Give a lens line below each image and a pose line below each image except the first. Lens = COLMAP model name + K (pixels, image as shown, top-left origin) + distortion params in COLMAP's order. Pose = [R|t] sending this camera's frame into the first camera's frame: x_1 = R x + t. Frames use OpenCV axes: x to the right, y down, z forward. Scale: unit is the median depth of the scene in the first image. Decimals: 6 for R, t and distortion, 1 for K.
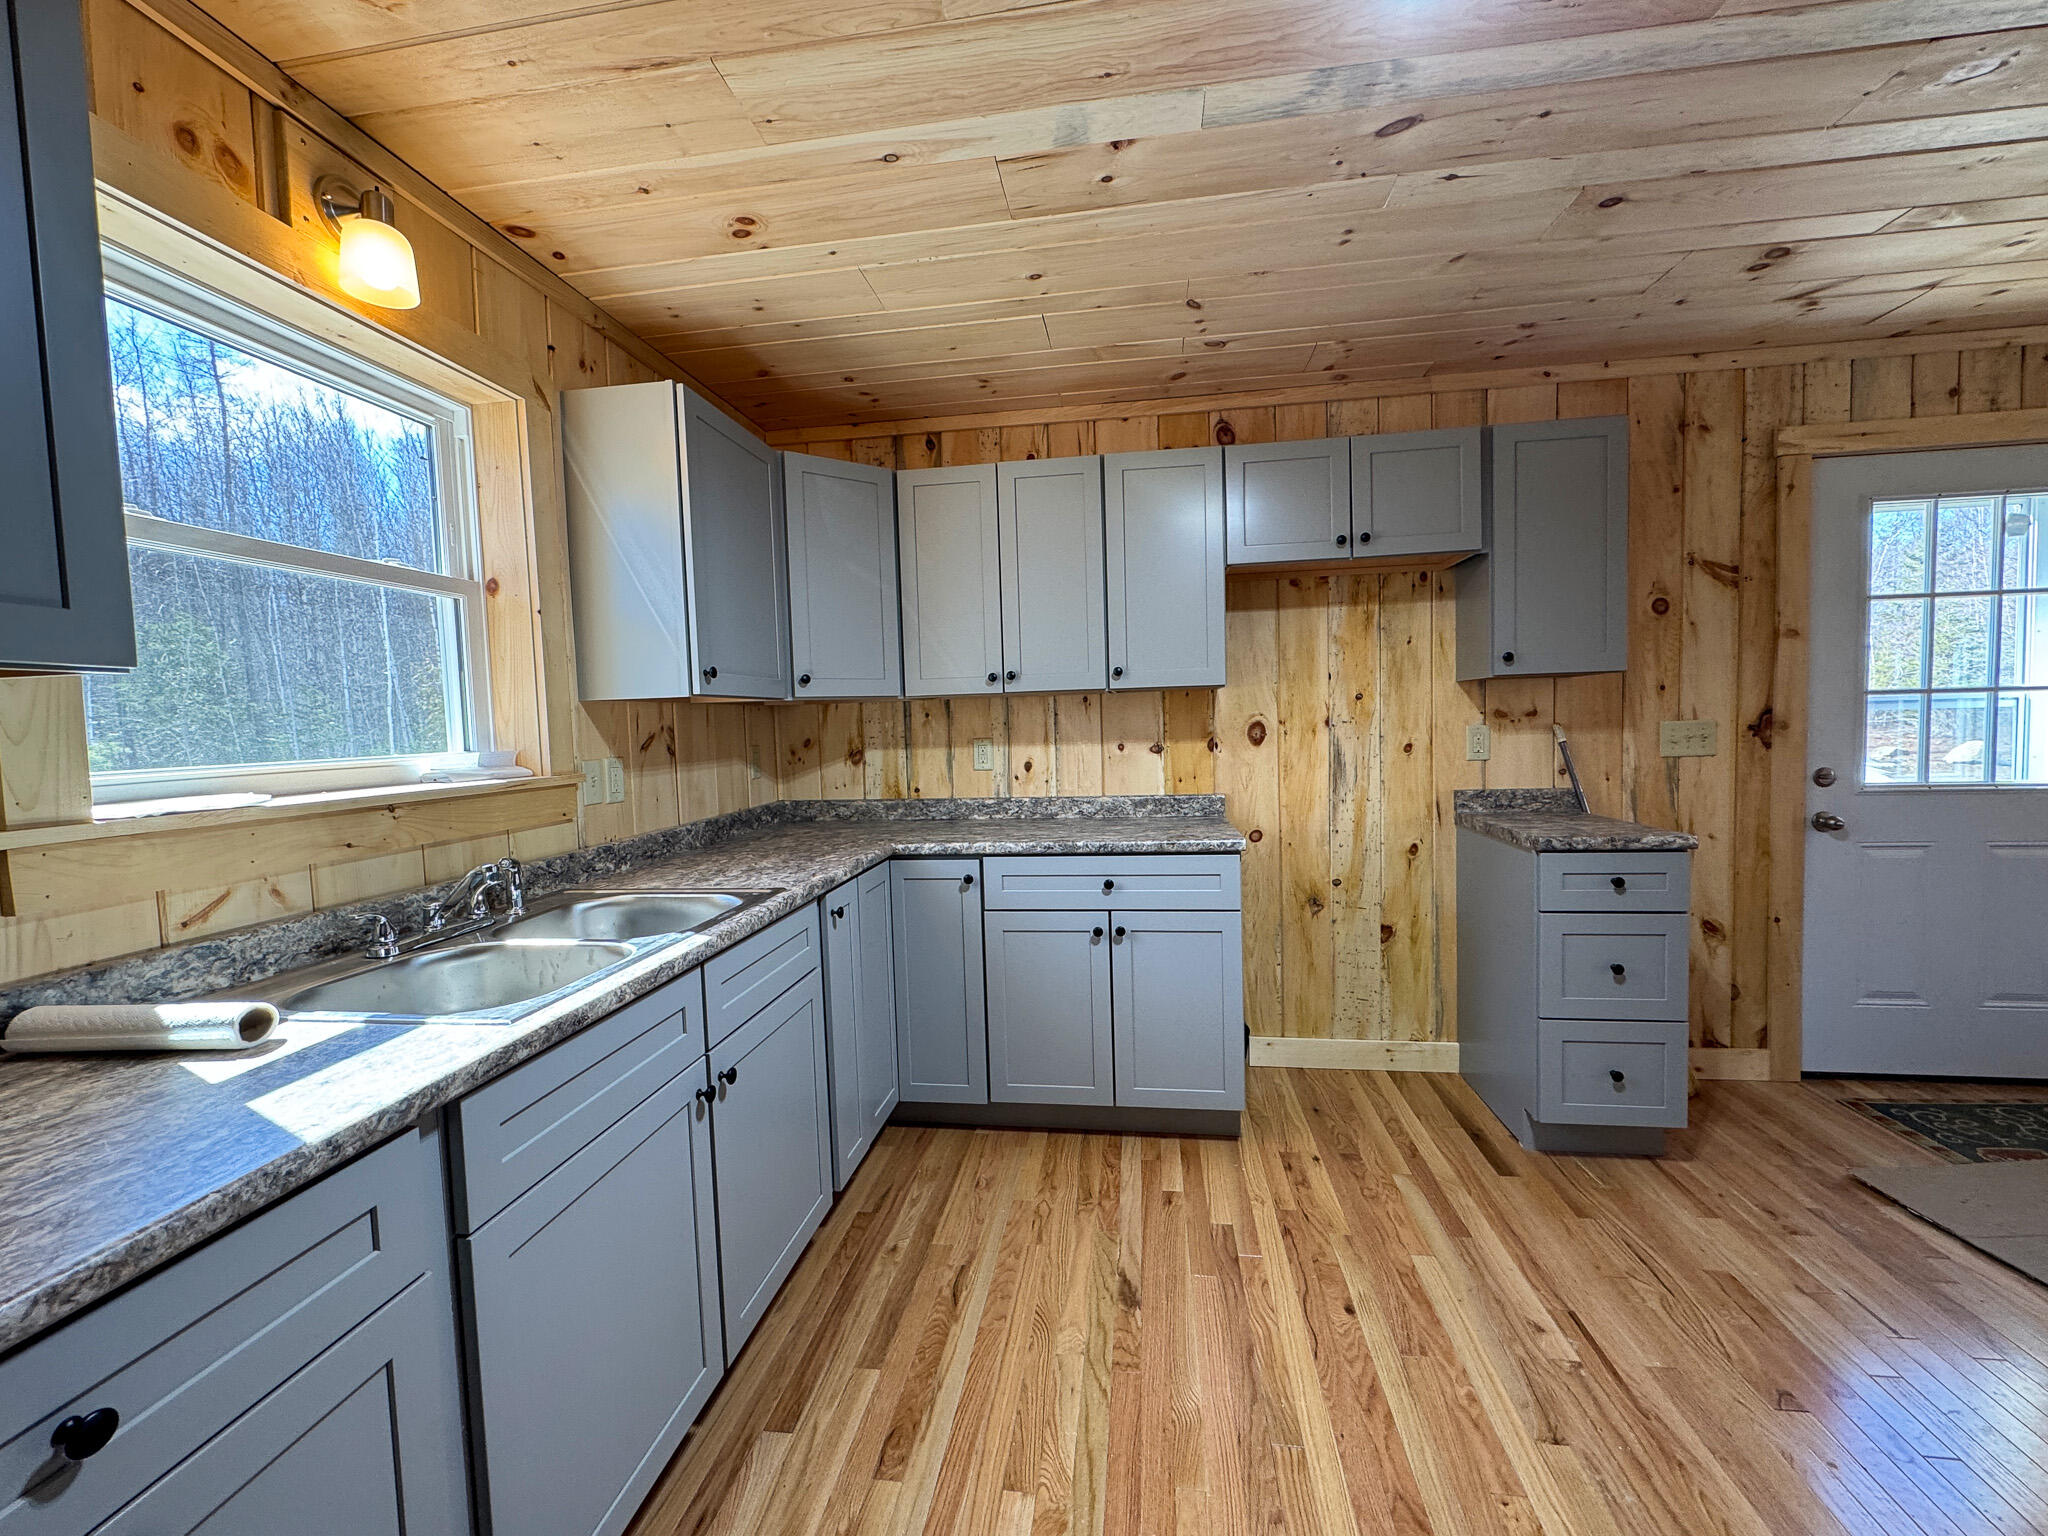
lens RADIAL K [[833.3, 0, 1019.0], [0, 833.3, 769.6], [0, 0, 1]] dist [-0.006561, 0.001448]
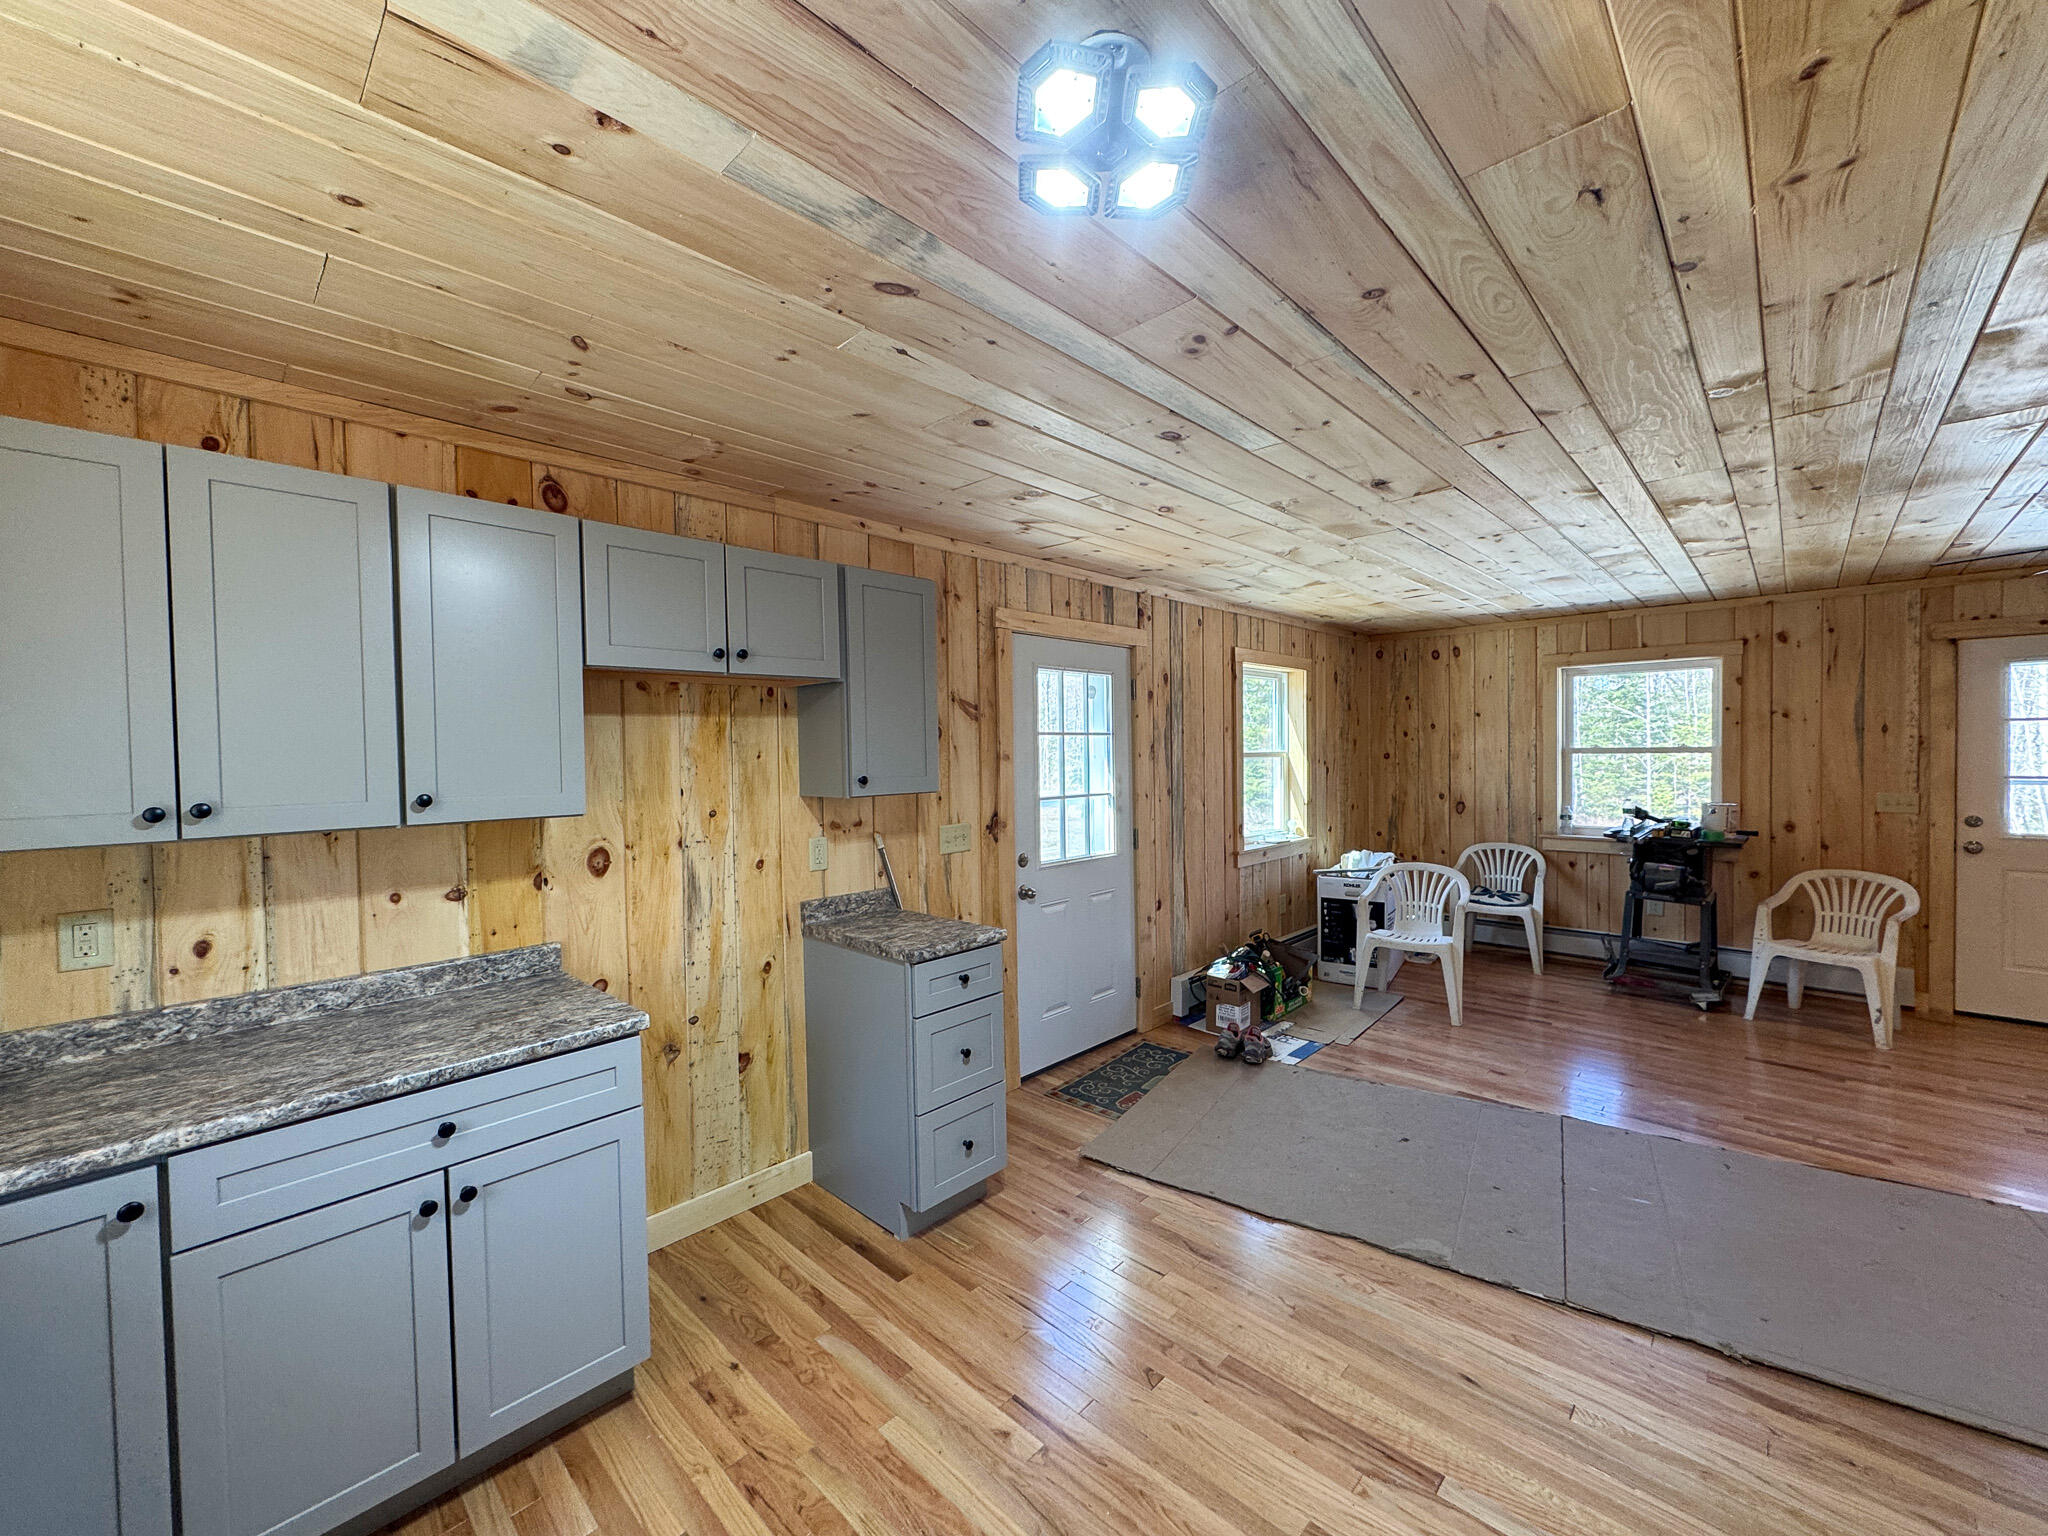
lens RADIAL K [[813.9, 0, 1022.7], [0, 813.9, 768.8], [0, 0, 1]] dist [-0.000483, -0.000184]
pose [[0.578842, 0.001438, 0.815439, -0.146610], [0.047798, 0.998219, -0.035690, -0.098692], [-0.814038, 0.059635, 0.577742, 0.211601]]
